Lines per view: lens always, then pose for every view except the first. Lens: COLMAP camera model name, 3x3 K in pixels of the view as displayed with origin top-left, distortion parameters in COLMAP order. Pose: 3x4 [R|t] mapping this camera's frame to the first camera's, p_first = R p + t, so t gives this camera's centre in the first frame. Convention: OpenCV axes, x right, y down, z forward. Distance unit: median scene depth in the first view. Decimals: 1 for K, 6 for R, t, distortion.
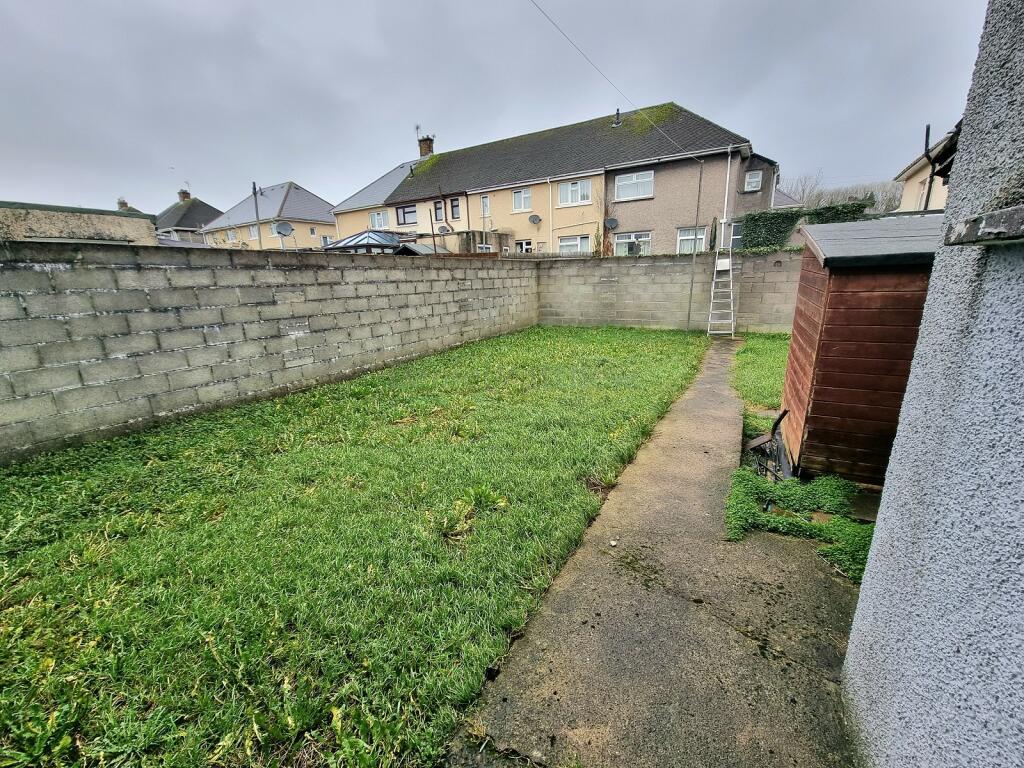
lens RADIAL K [[418.1, 0, 519.8], [0, 418.1, 396.9], [0, 0, 1]] dist [-0.002441, -0.001648]
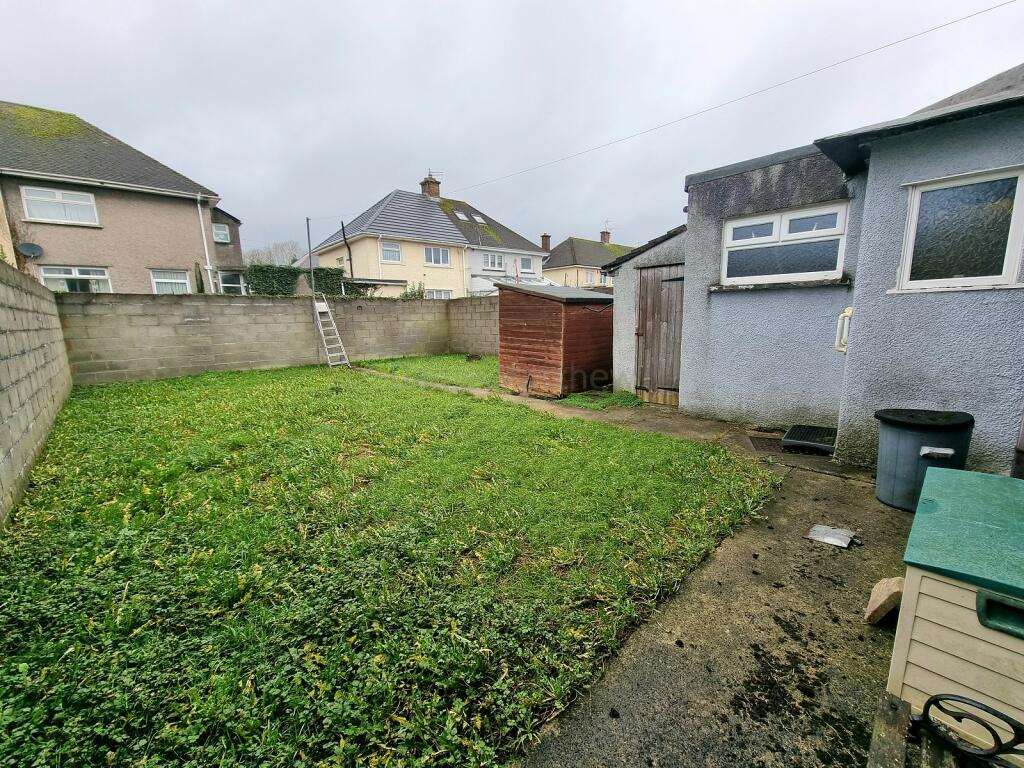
lens RADIAL K [[418.1, 0, 518.0], [0, 418.1, 389.1], [0, 0, 1]] dist [-0.002441, -0.001648]
pose [[0.293397, -0.143152, 0.945212, -0.387980], [0.274781, 0.959630, 0.060043, -0.013070], [-0.915649, 0.242110, 0.320888, 0.141758]]
